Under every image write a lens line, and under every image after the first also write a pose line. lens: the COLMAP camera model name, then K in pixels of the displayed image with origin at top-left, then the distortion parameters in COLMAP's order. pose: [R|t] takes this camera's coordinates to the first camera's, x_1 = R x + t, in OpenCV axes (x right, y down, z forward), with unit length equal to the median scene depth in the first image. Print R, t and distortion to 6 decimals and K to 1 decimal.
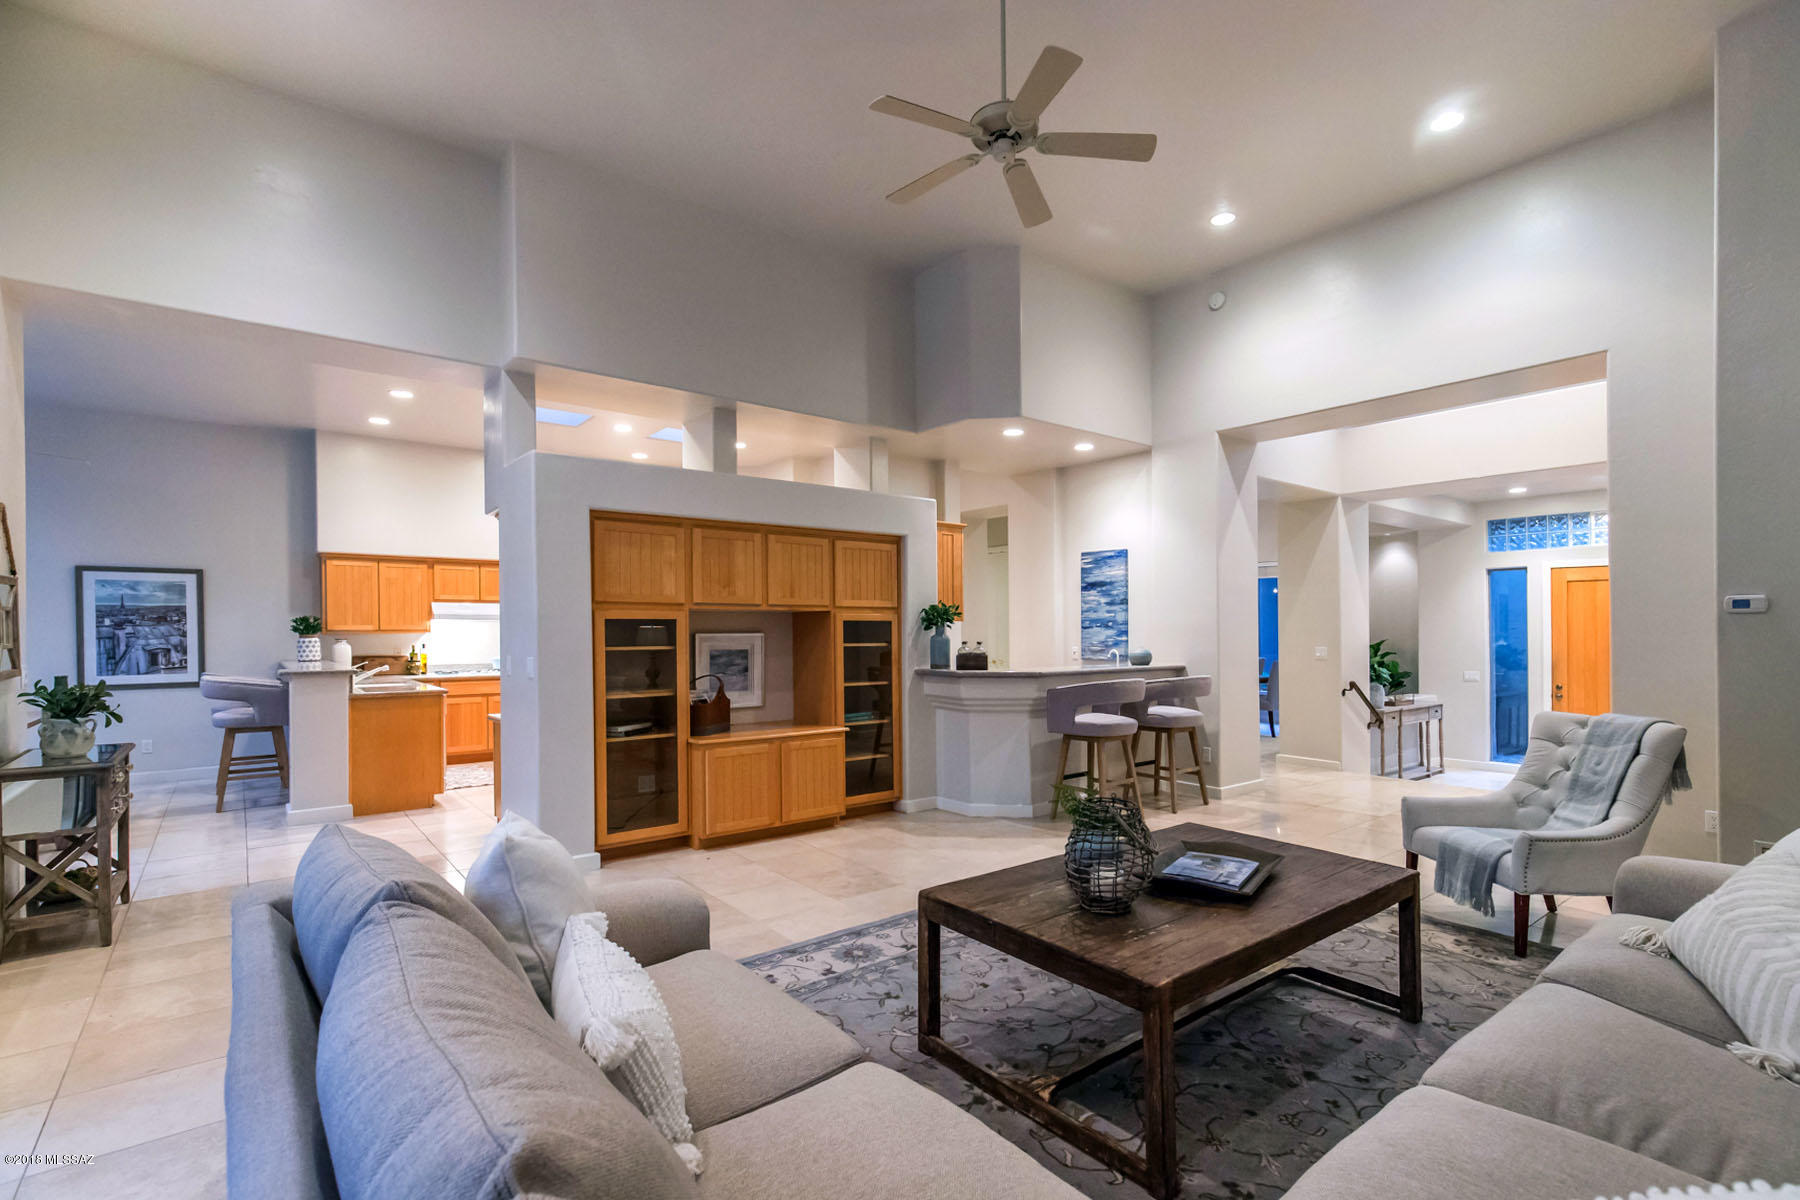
lens RADIAL K [[853.3, 0, 900.9], [0, 853.3, 647.1], [0, 0, 1]] dist [0.001876, 0.000056]
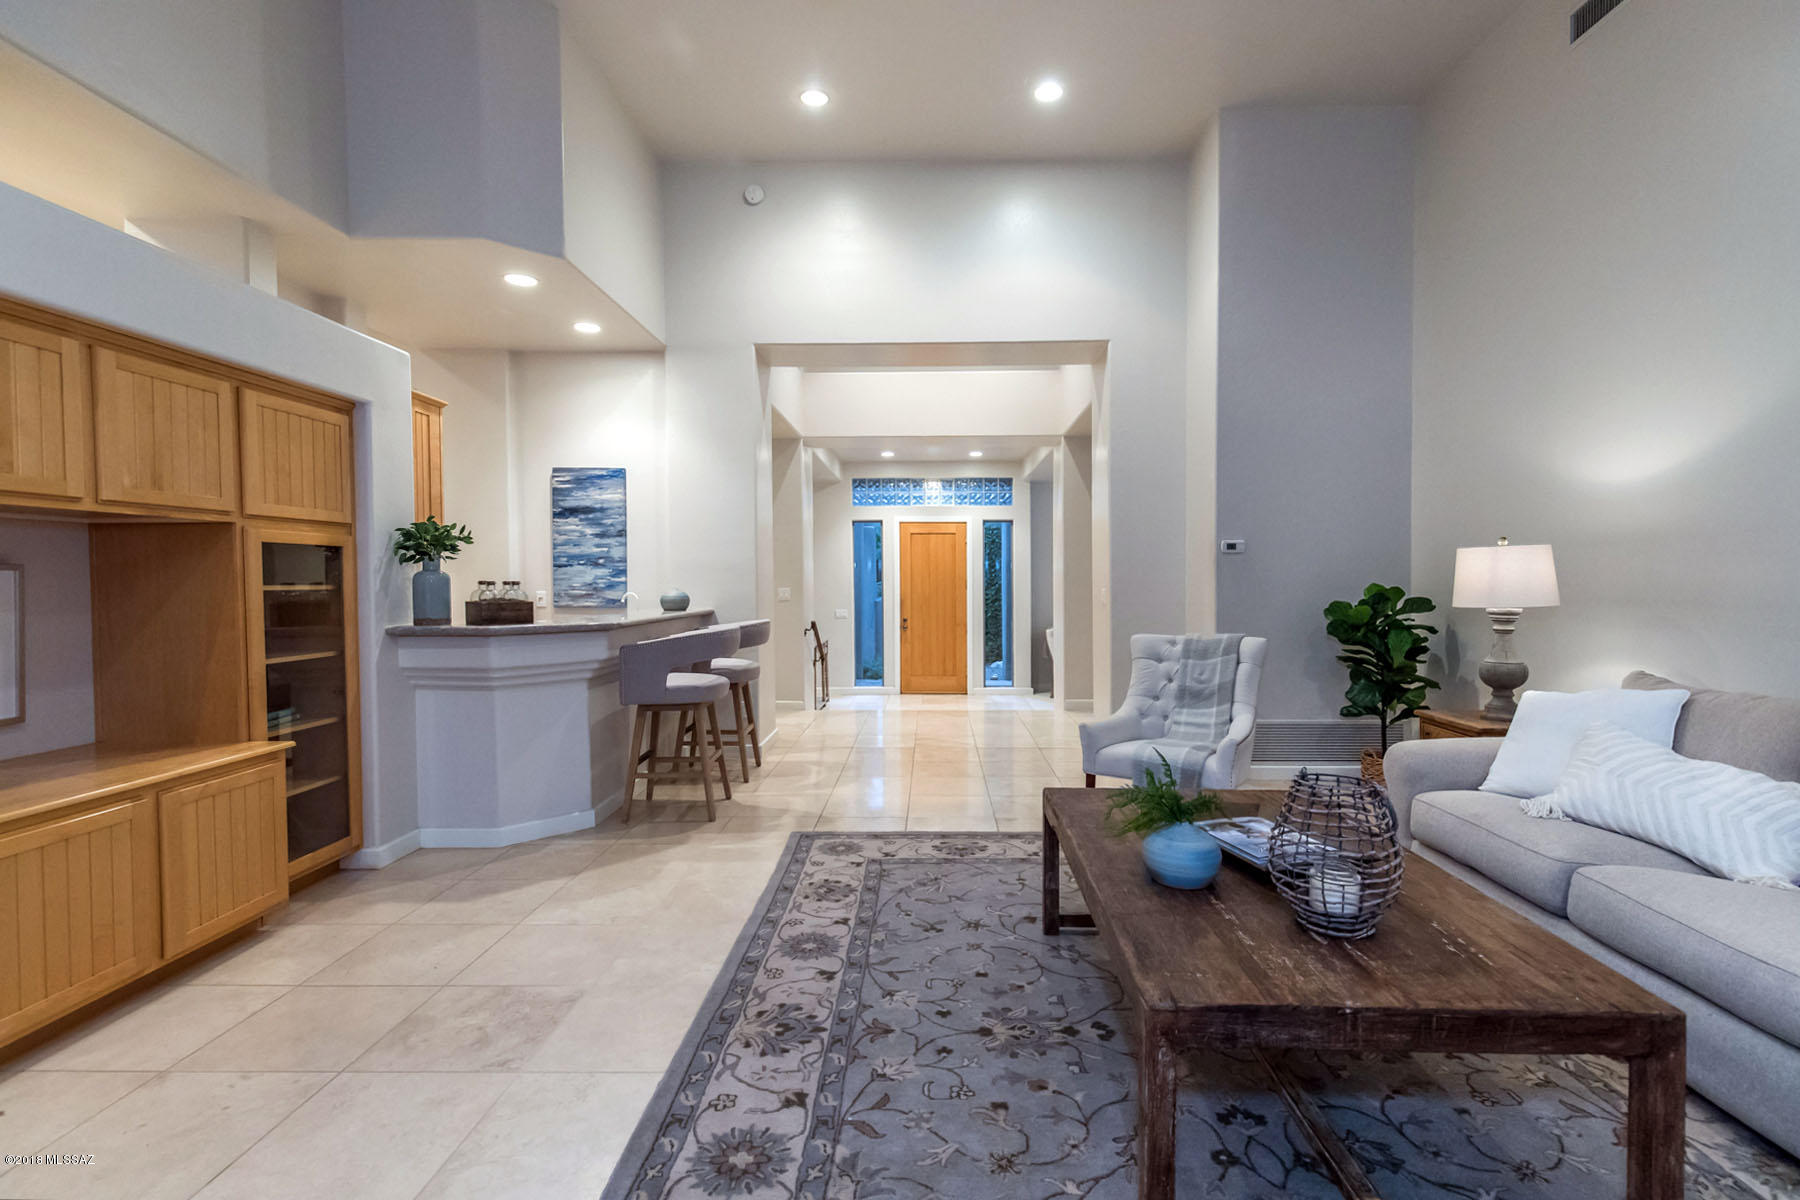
lens RADIAL K [[838.8, 0, 956.1], [0, 838.8, 602.4], [0, 0, 1]] dist [0.002121, 0.000234]
pose [[0.617719, -0.023343, 0.786053, -0.202880], [0.016991, 0.999722, 0.016336, 0.005208], [-0.786216, 0.003265, 0.617944, 0.318773]]
